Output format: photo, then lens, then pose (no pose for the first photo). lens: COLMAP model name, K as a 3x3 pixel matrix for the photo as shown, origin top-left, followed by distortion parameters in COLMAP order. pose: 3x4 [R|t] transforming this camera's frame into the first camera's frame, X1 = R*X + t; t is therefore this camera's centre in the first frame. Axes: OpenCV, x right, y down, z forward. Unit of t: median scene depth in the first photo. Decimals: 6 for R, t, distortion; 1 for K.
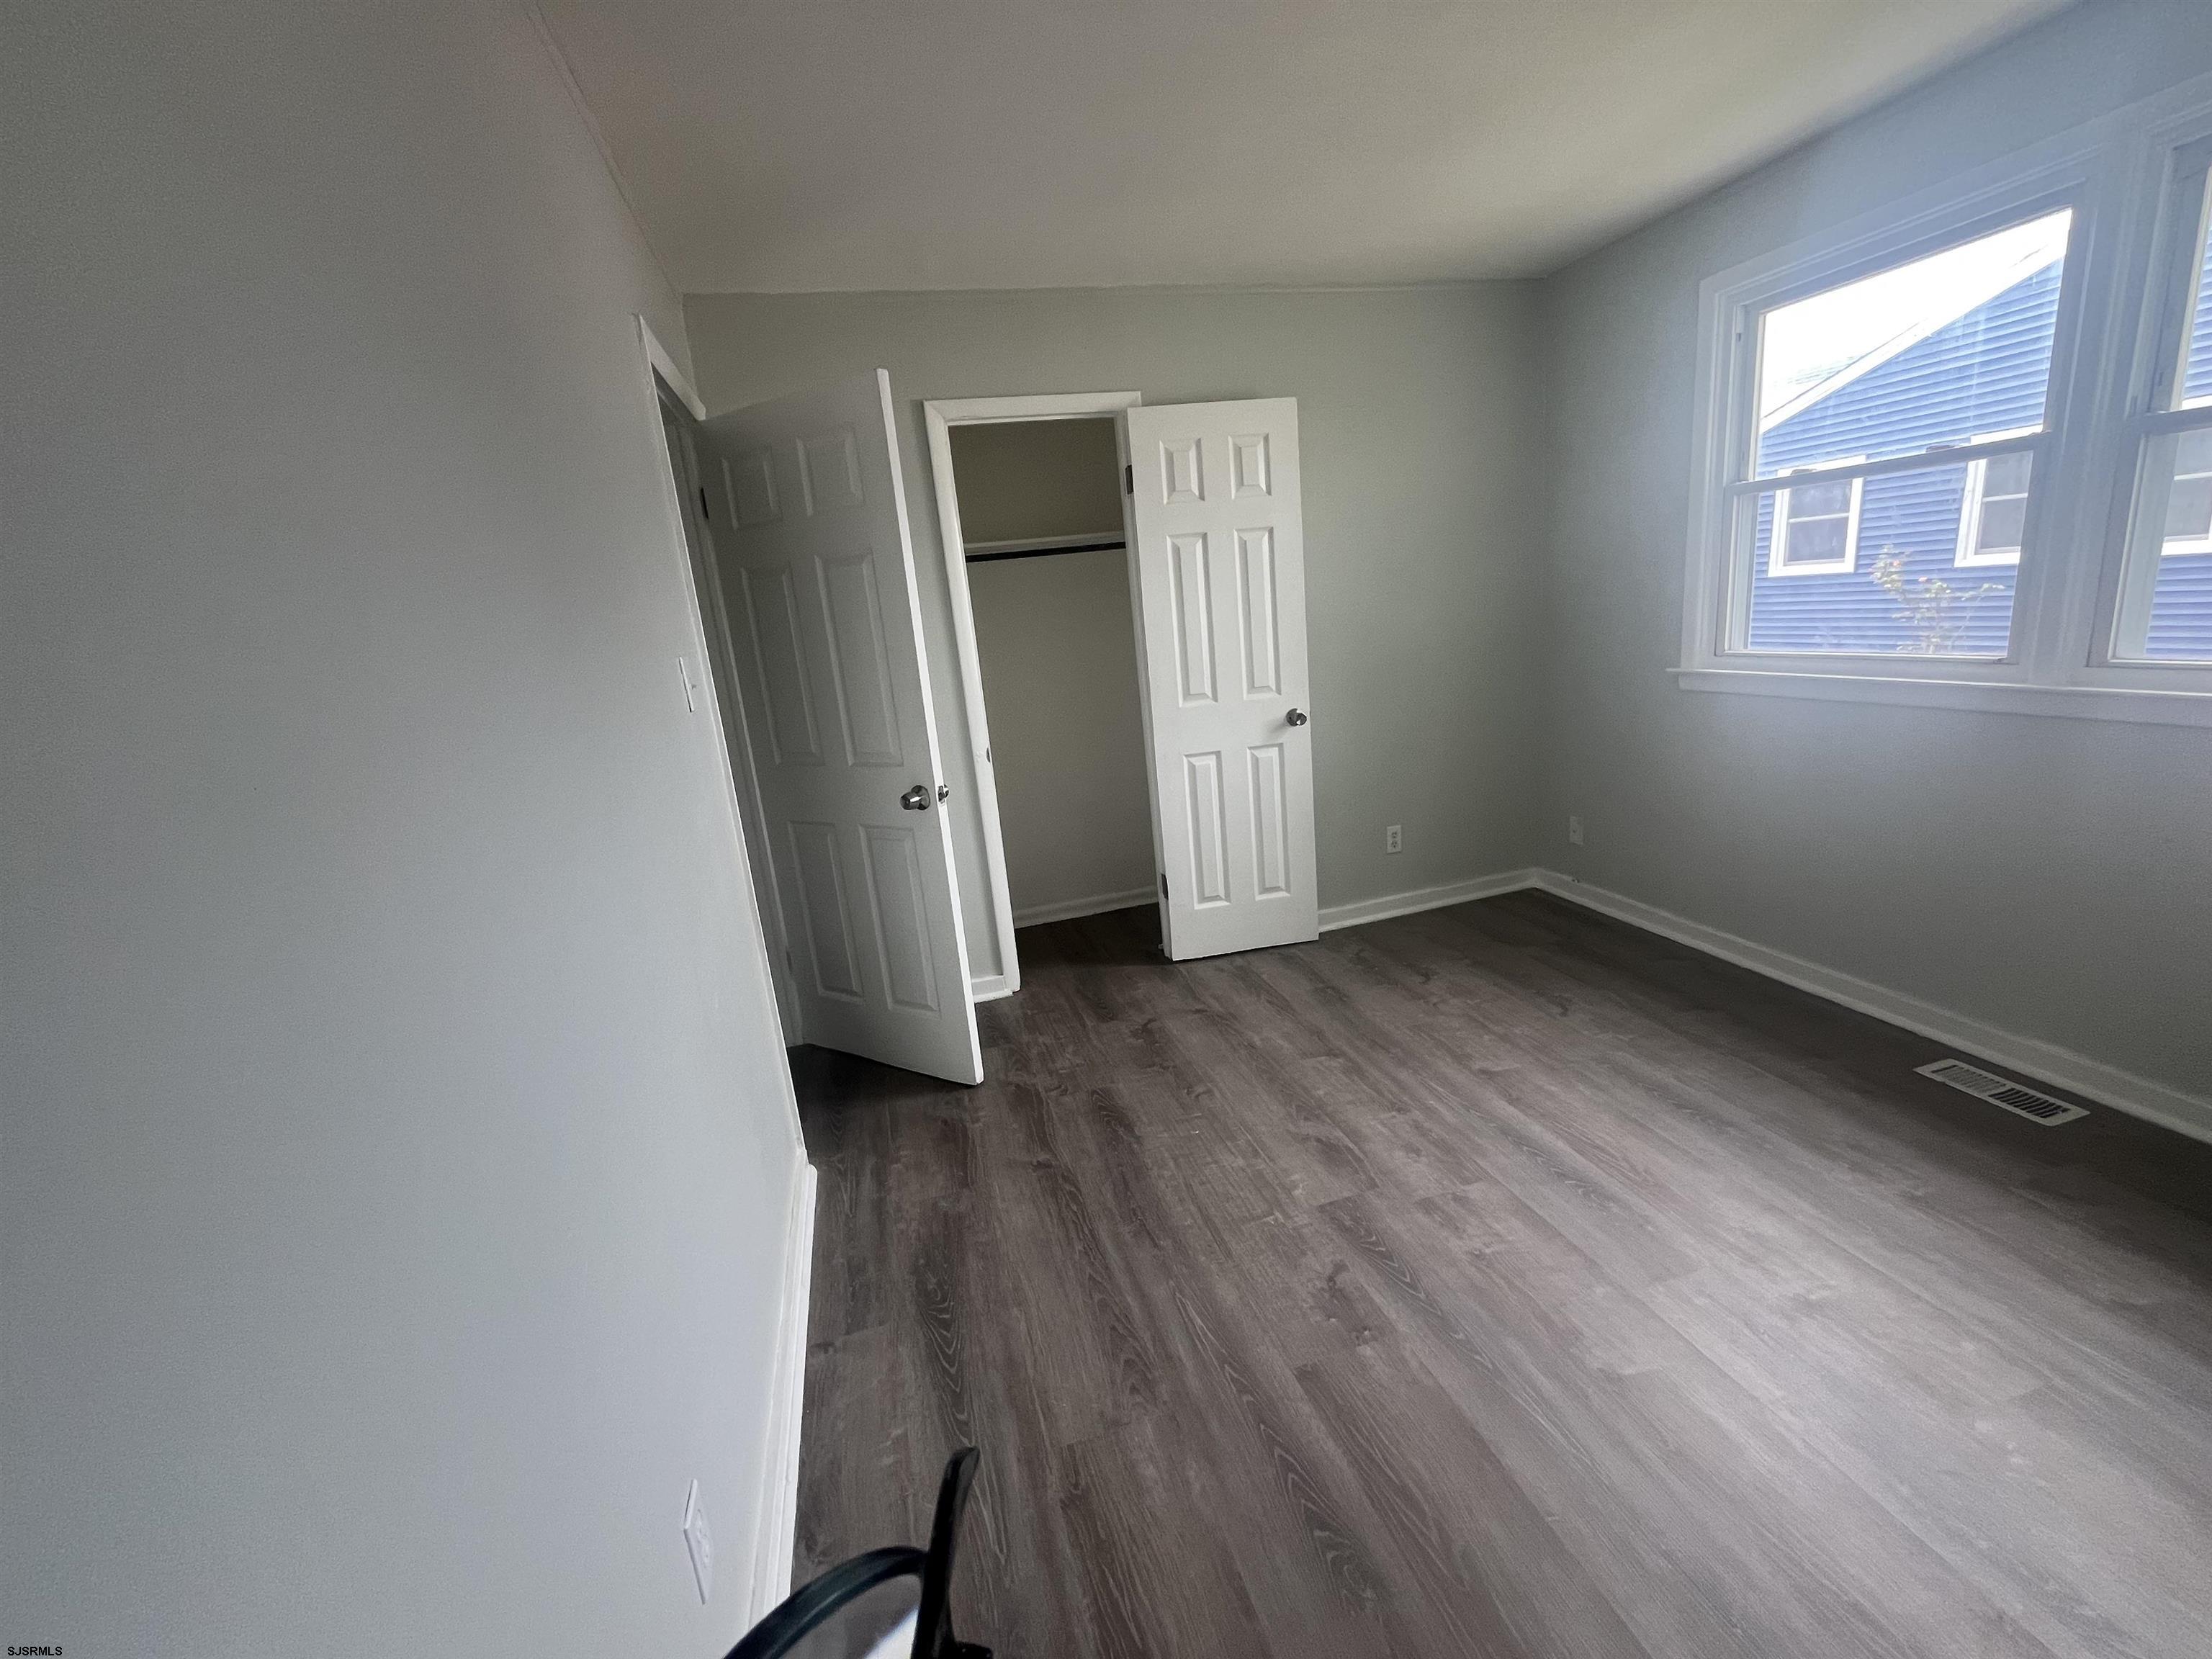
lens RADIAL K [[902.4, 0, 1103.8], [0, 902.4, 826.8], [0, 0, 1]] dist [-0.002462, 0.000093]
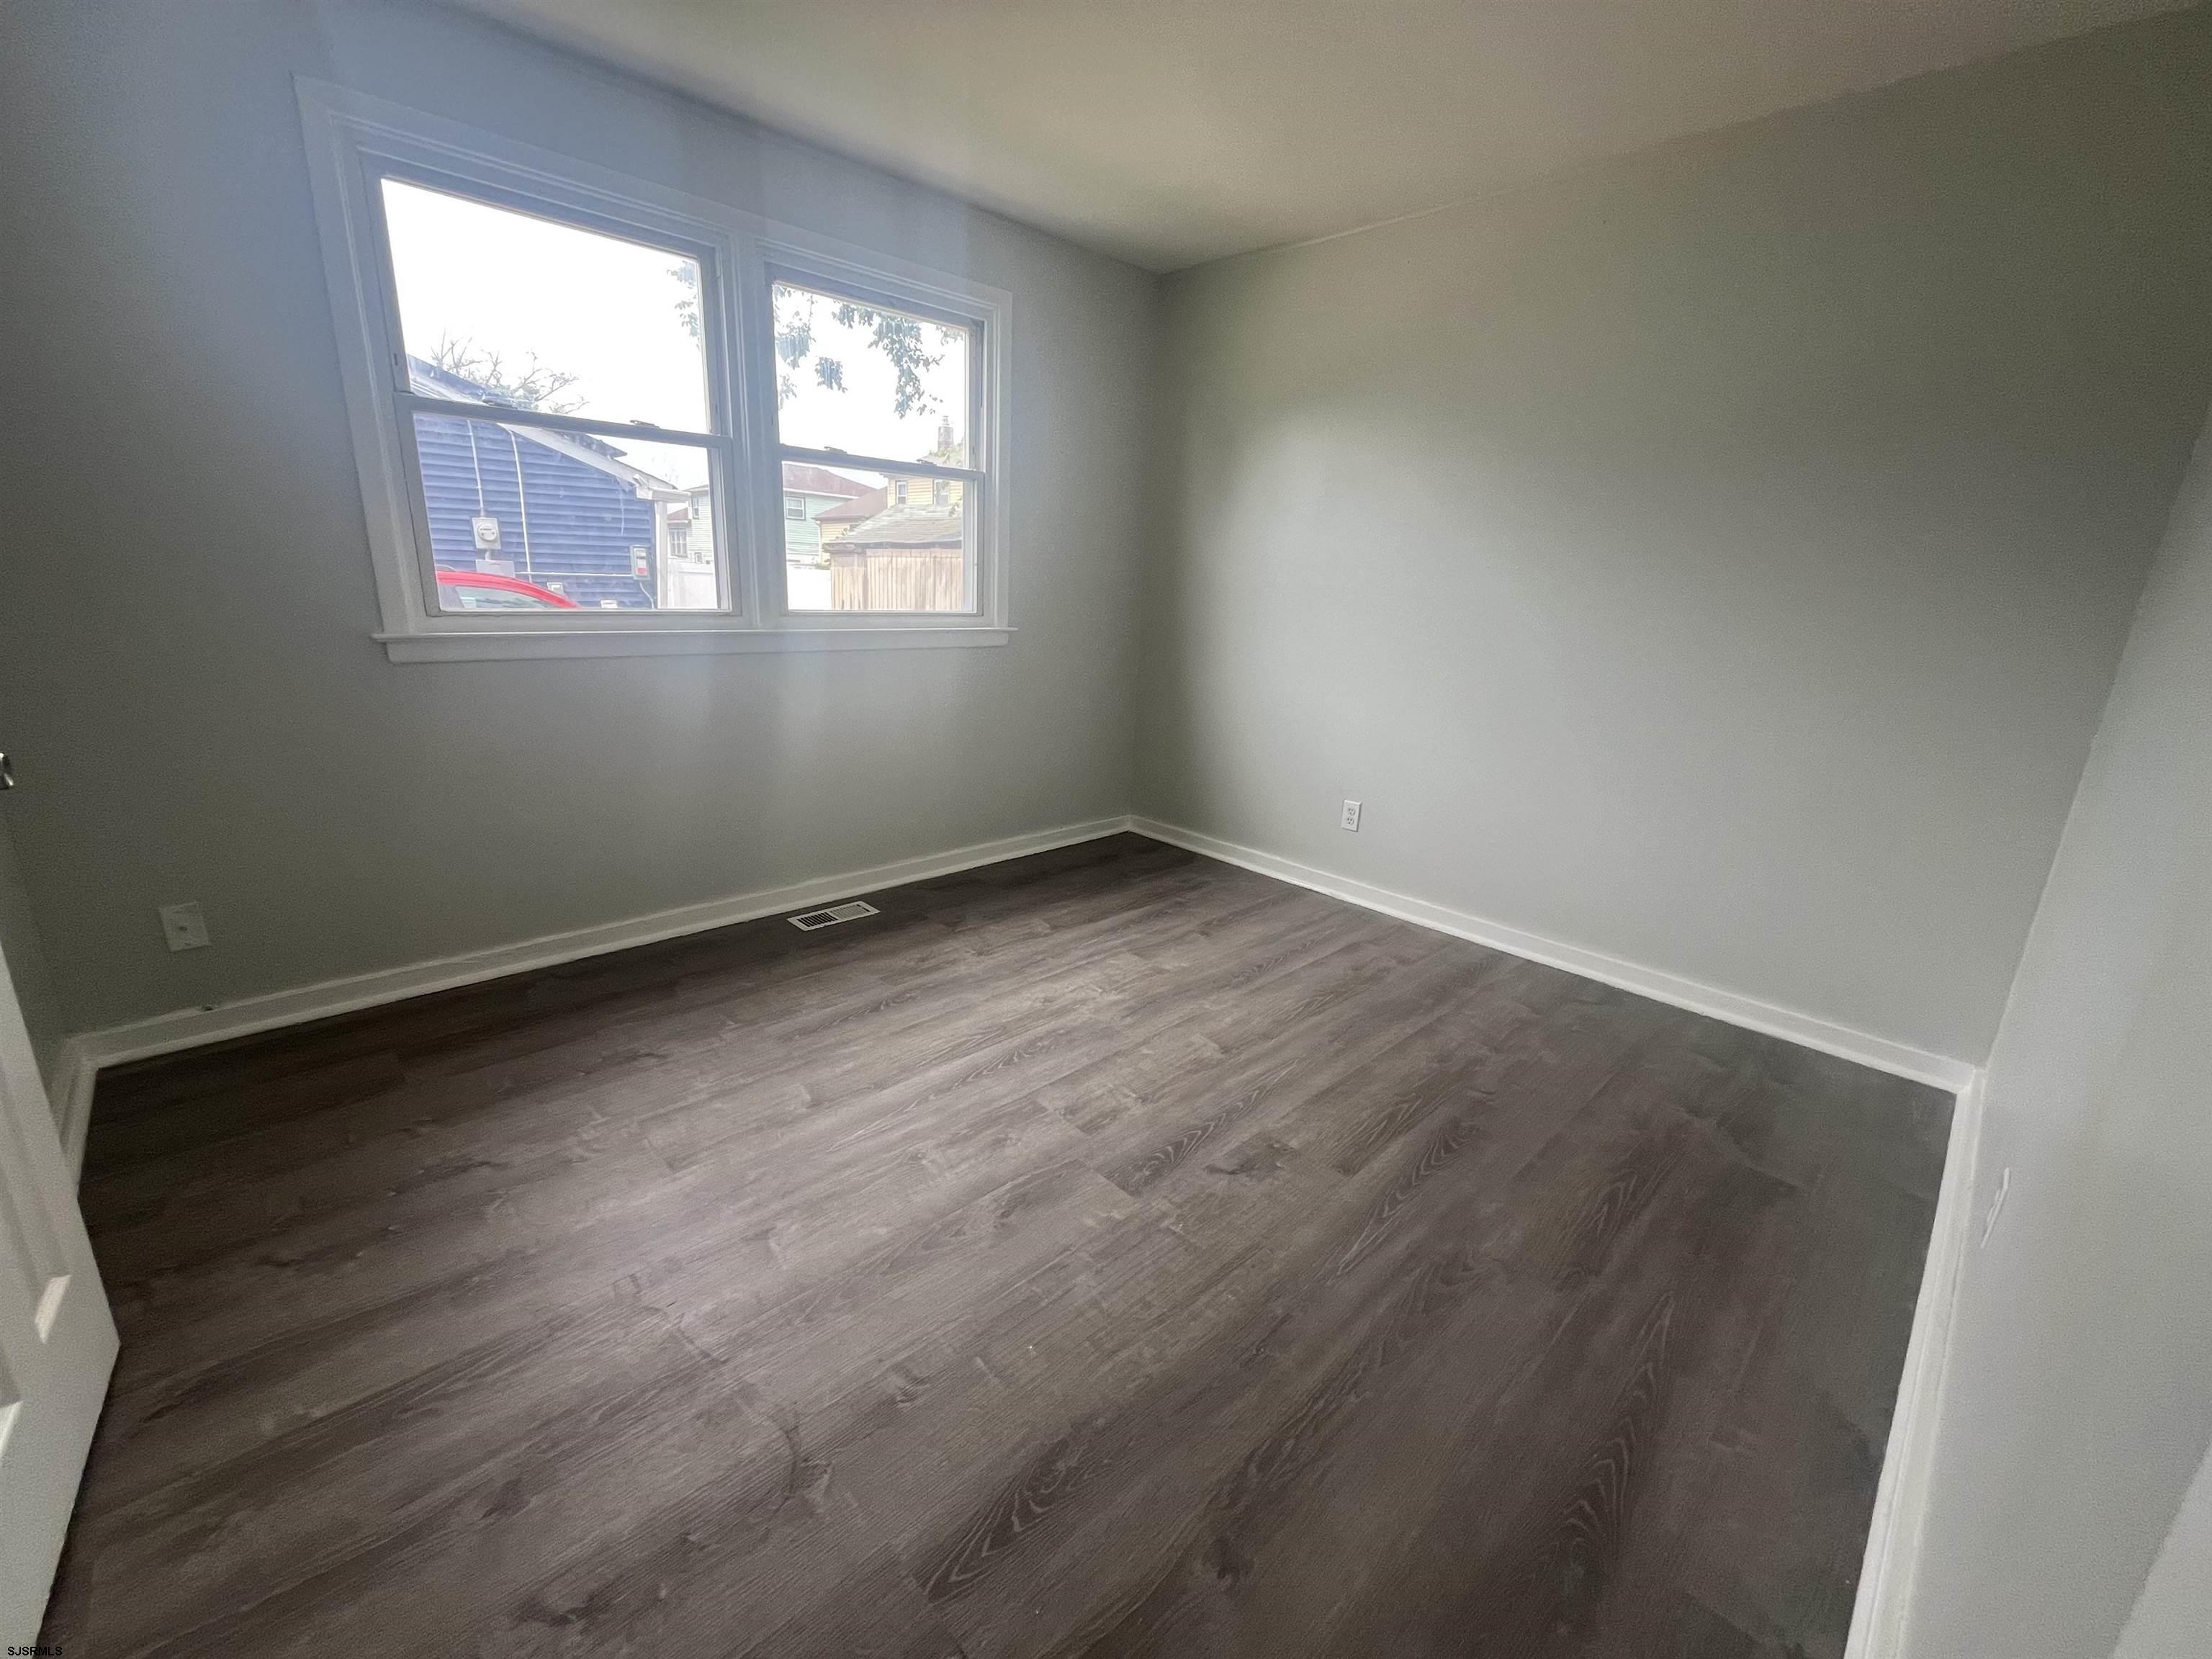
lens RADIAL K [[902.4, 0, 1103.9], [0, 902.4, 825.2], [0, 0, 1]] dist [-0.002462, 0.000093]
pose [[-0.483815, -0.159380, 0.860535, -0.377450], [0.213726, 0.931989, 0.292776, -0.150471], [-0.848672, 0.325568, -0.416847, 1.079416]]
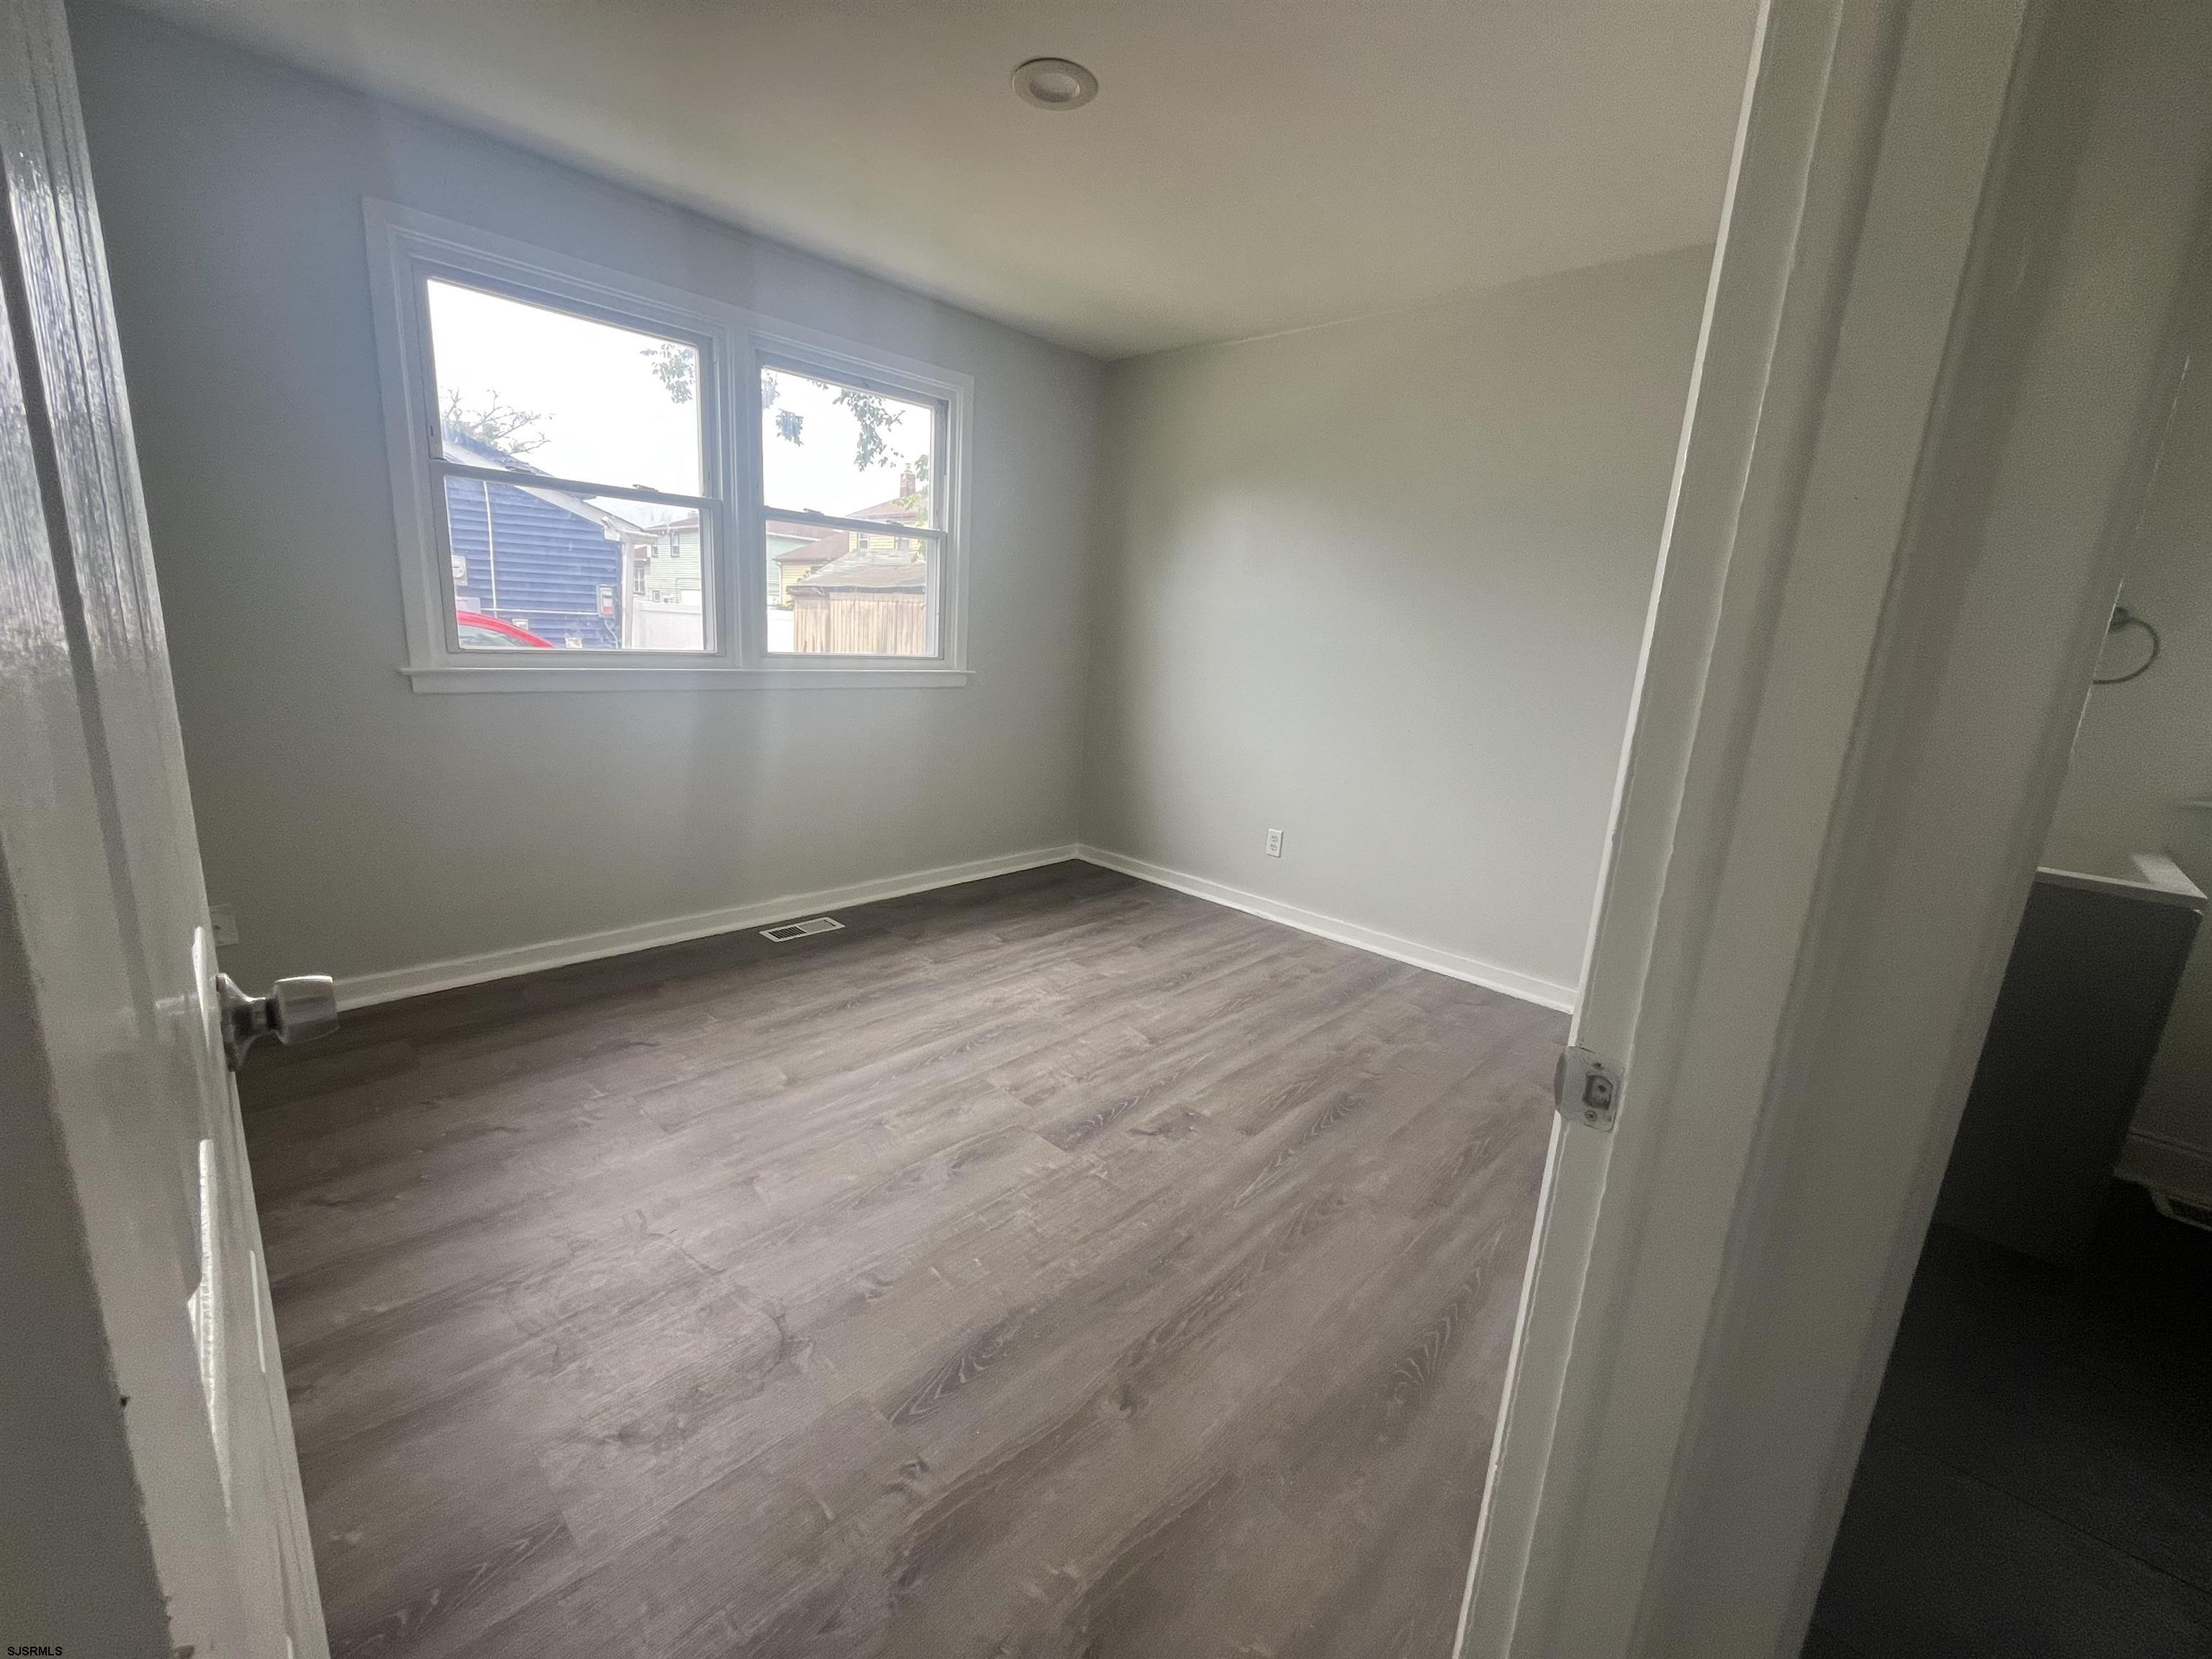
lens RADIAL K [[902.4, 0, 1104.5], [0, 902.4, 826.4], [0, 0, 1]] dist [-0.002462, 0.000093]
pose [[-0.523427, -0.123651, 0.843051, -0.516226], [0.194692, 0.945884, 0.259612, -0.161454], [-0.829529, 0.300024, -0.471027, 1.135583]]
